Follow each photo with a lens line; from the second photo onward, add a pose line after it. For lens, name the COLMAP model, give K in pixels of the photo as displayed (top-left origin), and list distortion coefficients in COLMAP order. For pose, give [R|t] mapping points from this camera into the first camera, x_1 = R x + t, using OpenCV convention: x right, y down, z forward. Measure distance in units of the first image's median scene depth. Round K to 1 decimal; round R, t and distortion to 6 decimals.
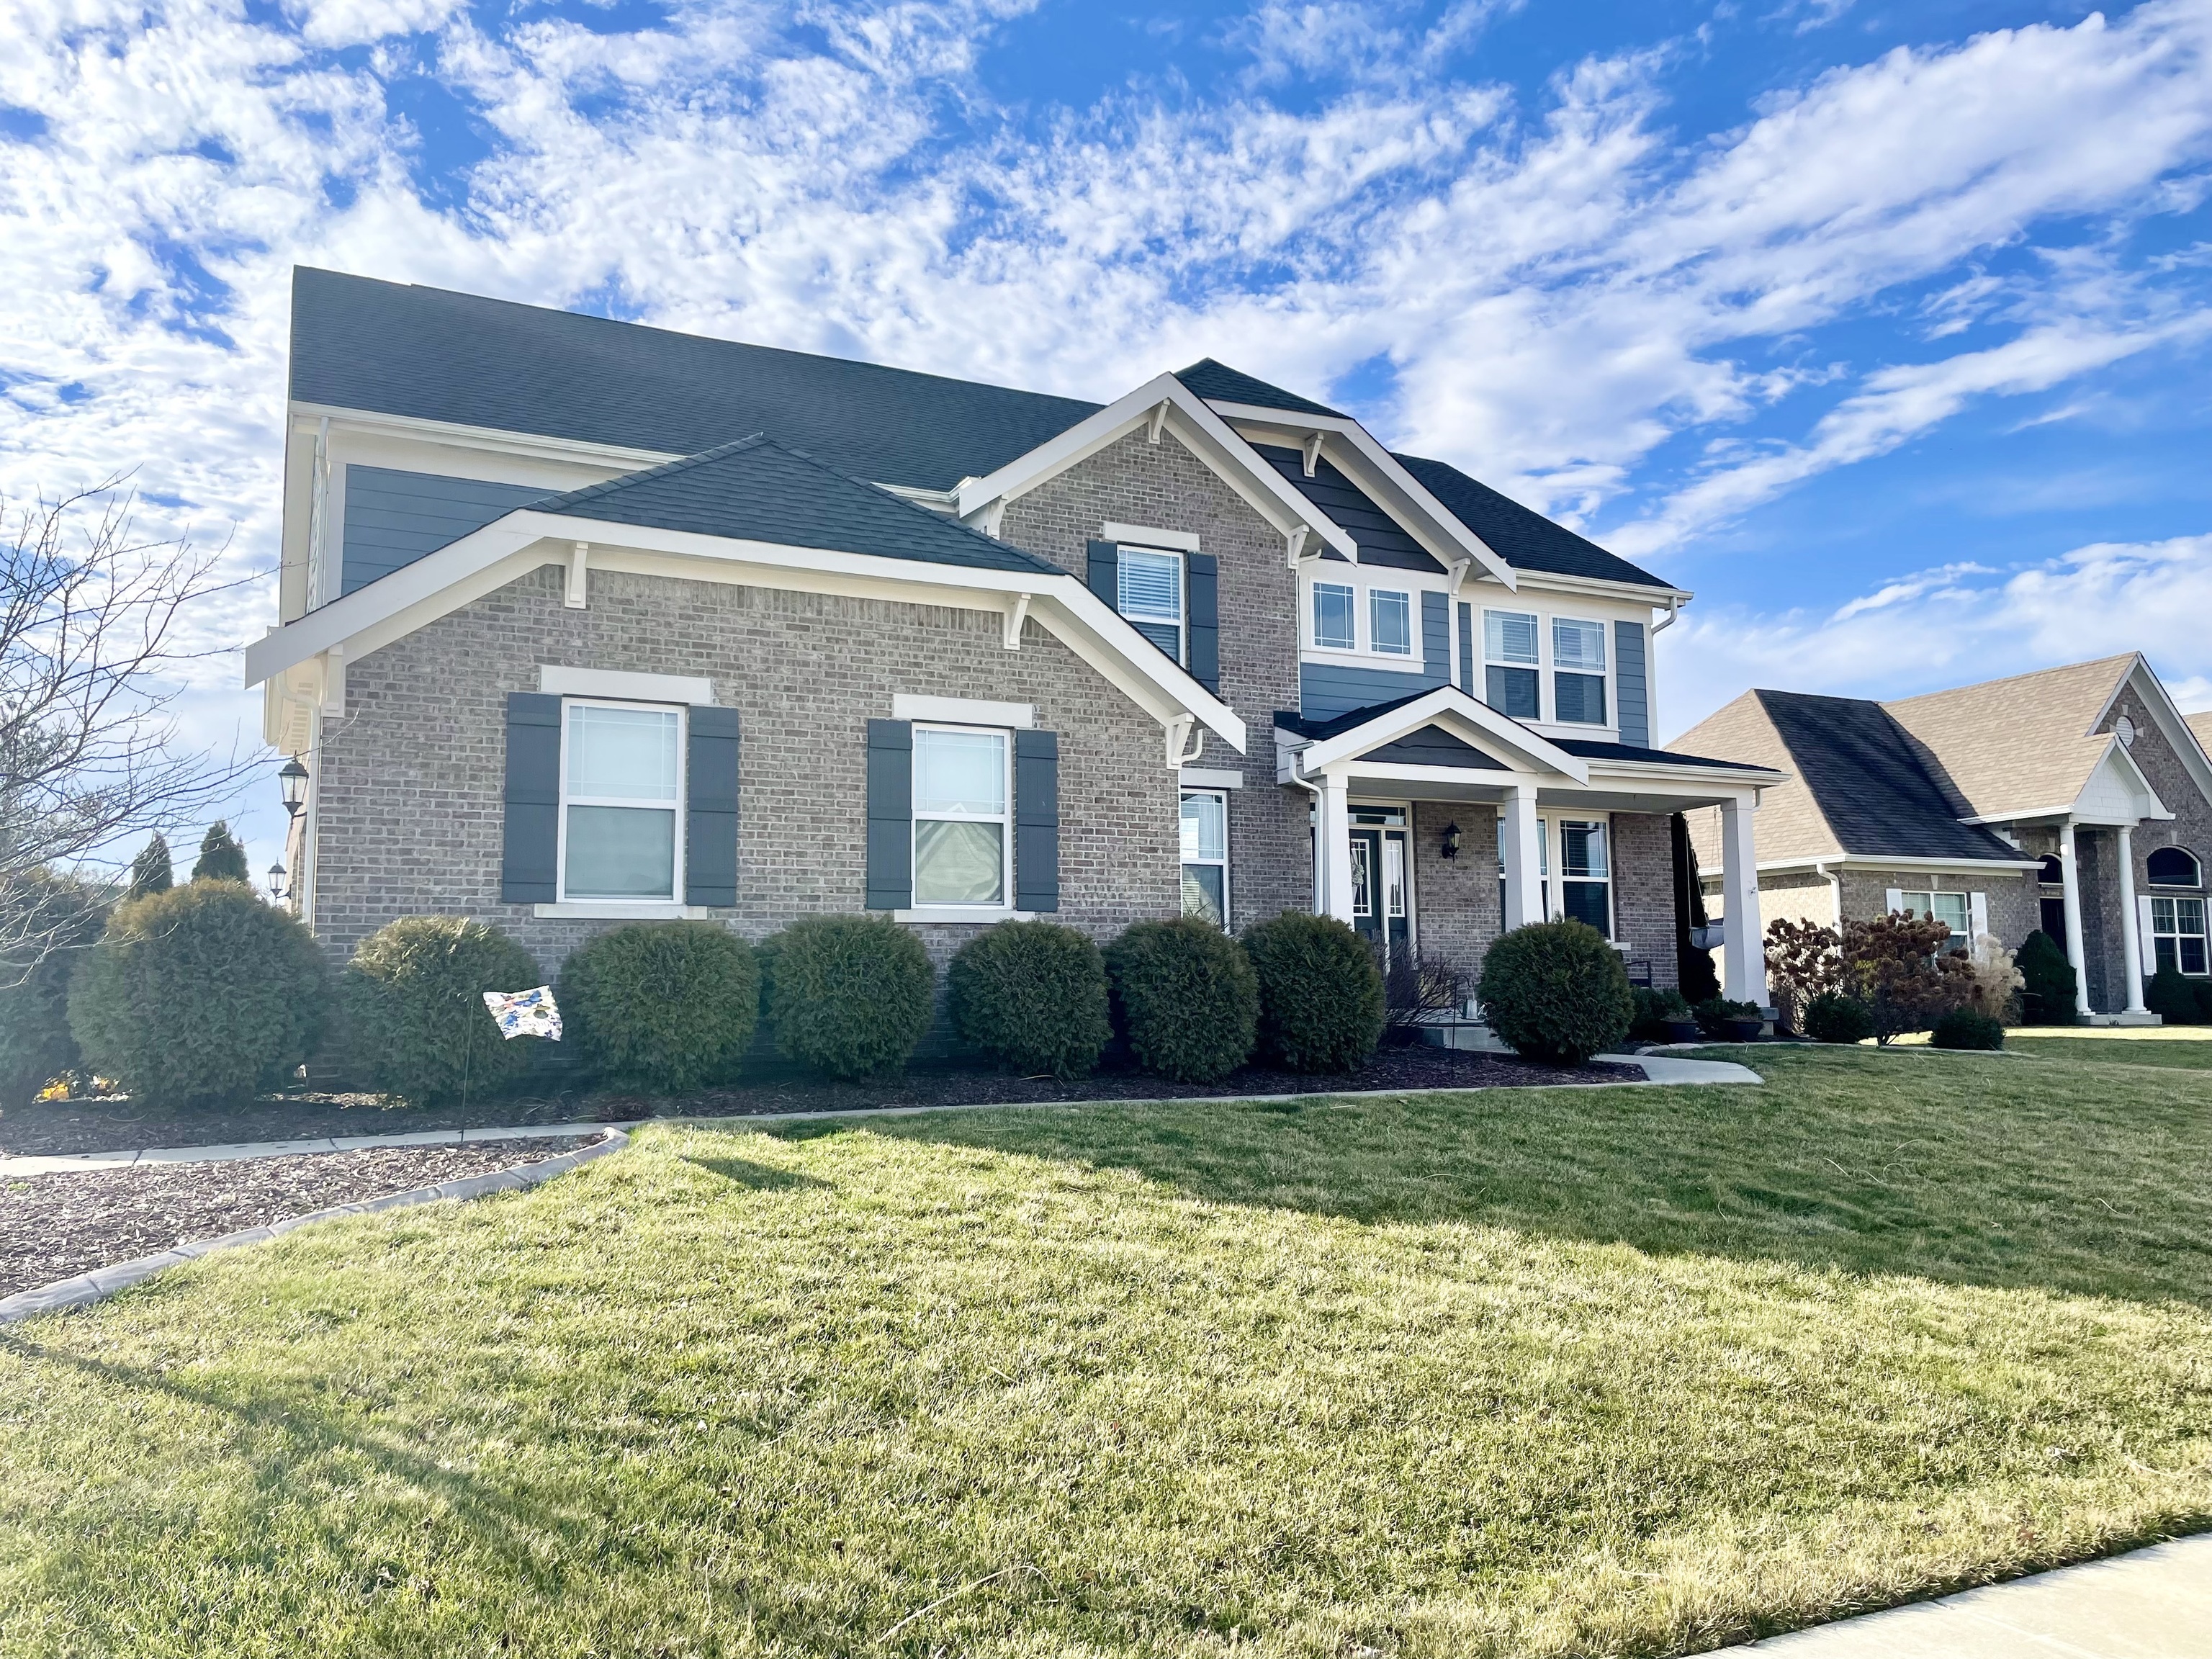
lens RADIAL K [[1686.9, 0, 1103.1], [0, 1686.9, 819.5], [0, 0, 1]] dist [0.071544, -0.088928]
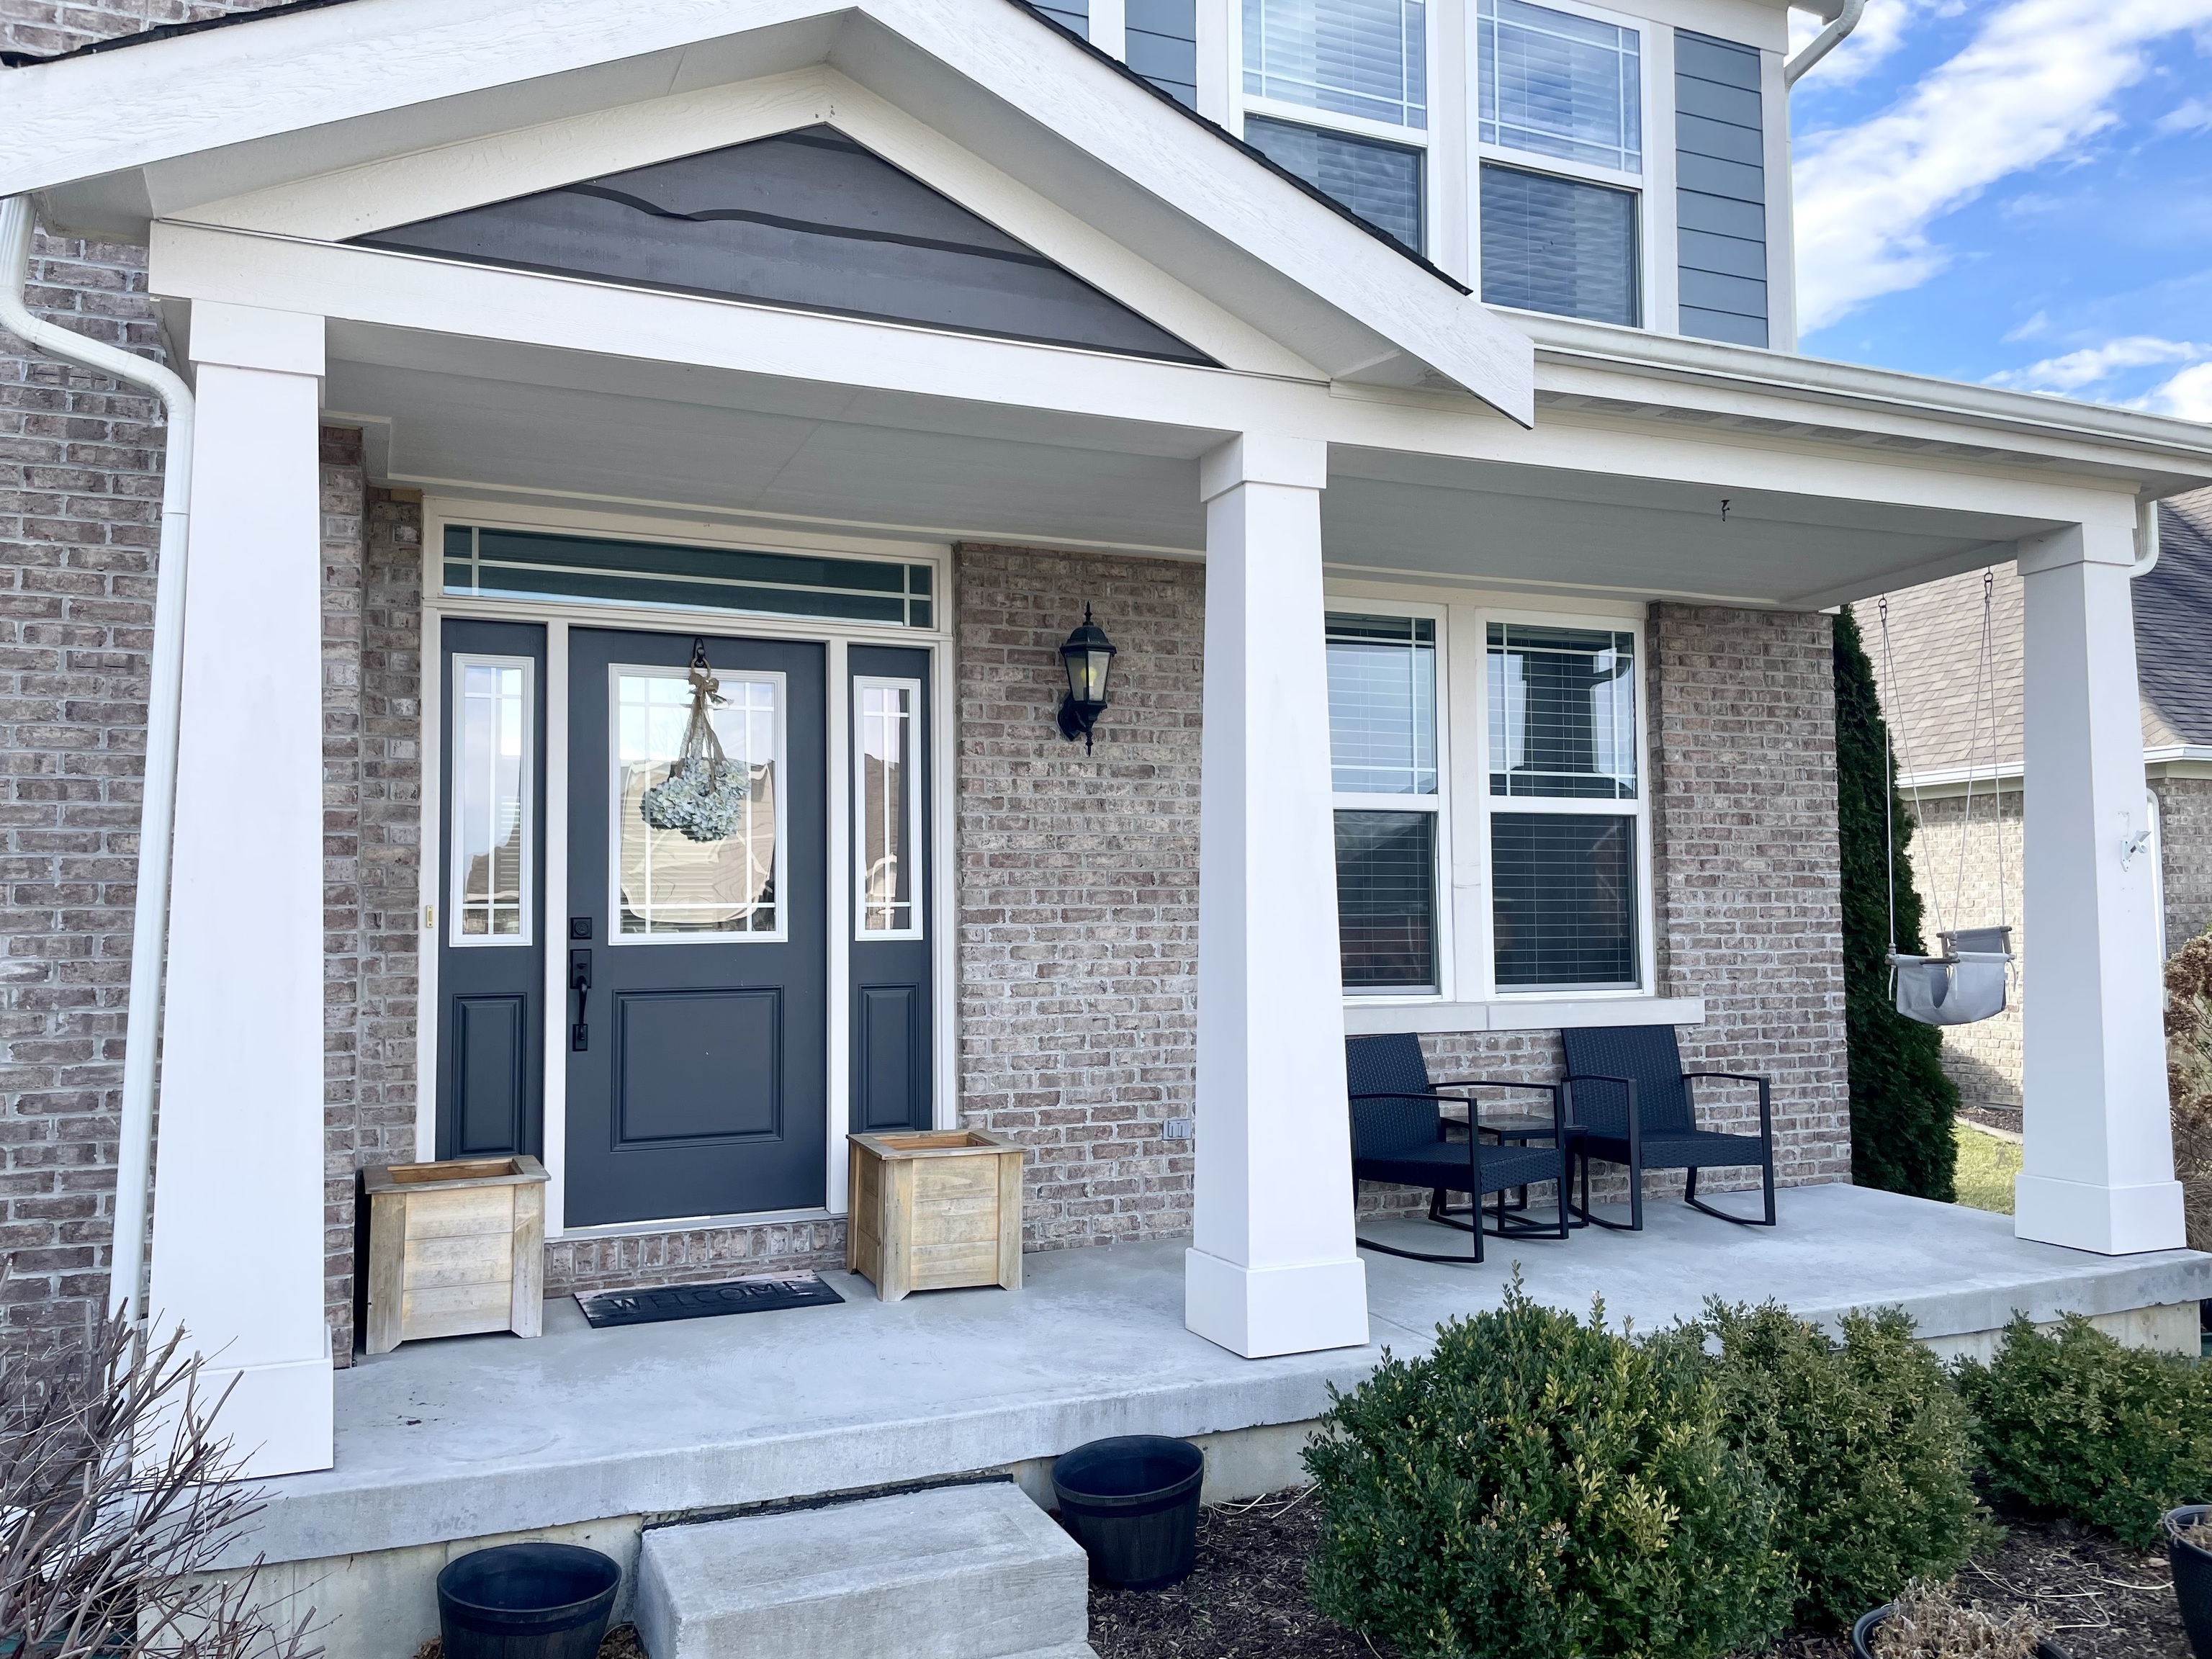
lens RADIAL K [[1686.9, 0, 1107.3], [0, 1686.9, 839.3], [0, 0, 1]] dist [0.071544, -0.088928]
pose [[0.998921, -0.002387, -0.046378, 0.214027], [0.005120, 0.998250, 0.058910, 0.022248], [0.046156, -0.059084, 0.997185, 0.678904]]
